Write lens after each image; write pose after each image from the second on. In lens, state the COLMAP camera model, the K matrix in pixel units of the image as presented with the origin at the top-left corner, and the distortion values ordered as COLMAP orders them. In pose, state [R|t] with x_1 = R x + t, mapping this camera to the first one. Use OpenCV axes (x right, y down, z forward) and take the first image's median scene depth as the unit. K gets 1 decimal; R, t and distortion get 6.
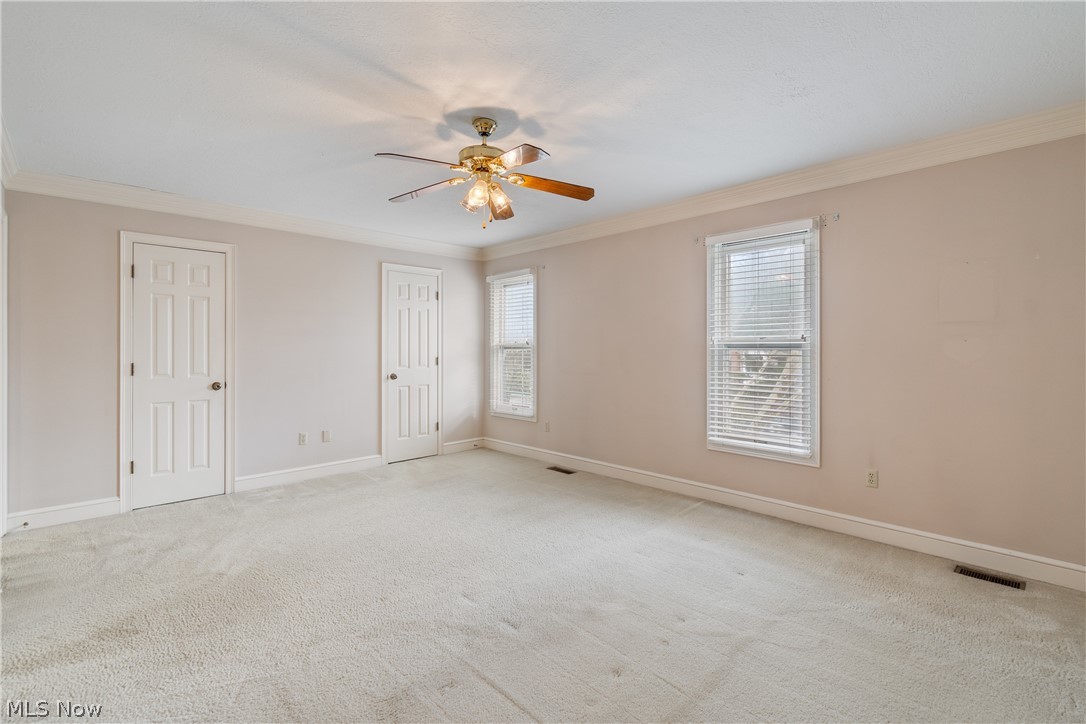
lens RADIAL K [[497.2, 0, 559.8], [0, 497.2, 360.6], [0, 0, 1]] dist [-0.002636, -0.000910]
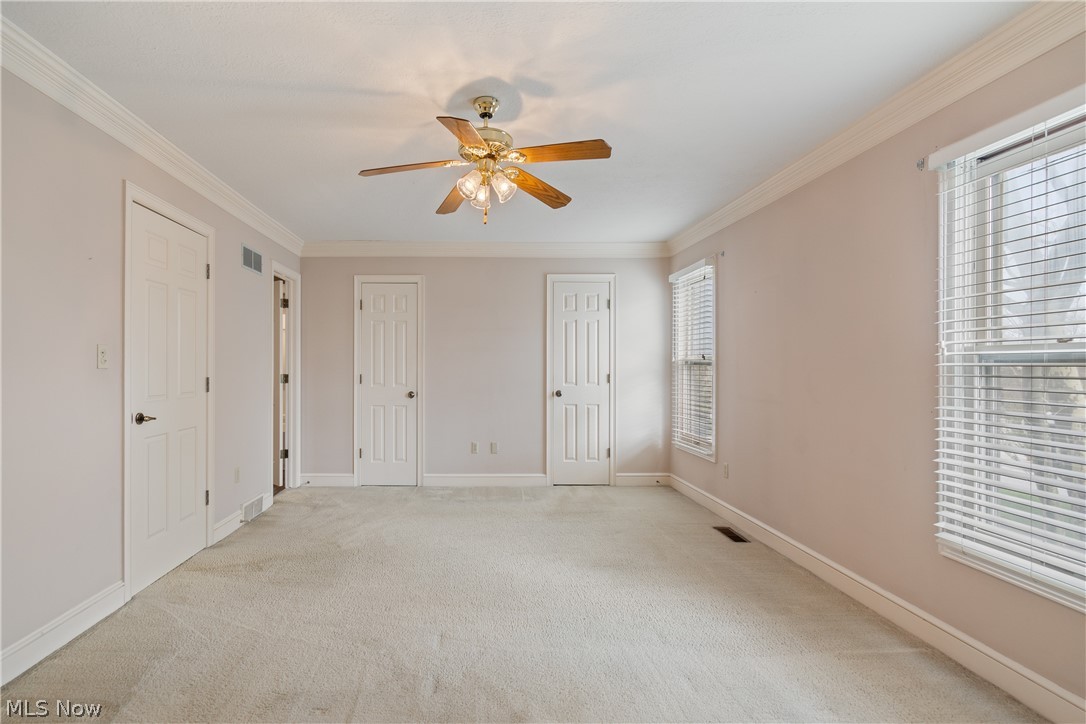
lens RADIAL K [[540.2, 0, 543.0], [0, 540.2, 377.1], [0, 0, 1]] dist [0.003147, 0.000424]
pose [[0.686428, 0.018027, -0.726974, 0.420388], [-0.020601, 0.999774, 0.005340, -0.004572], [0.726906, 0.011311, 0.686644, 0.296292]]
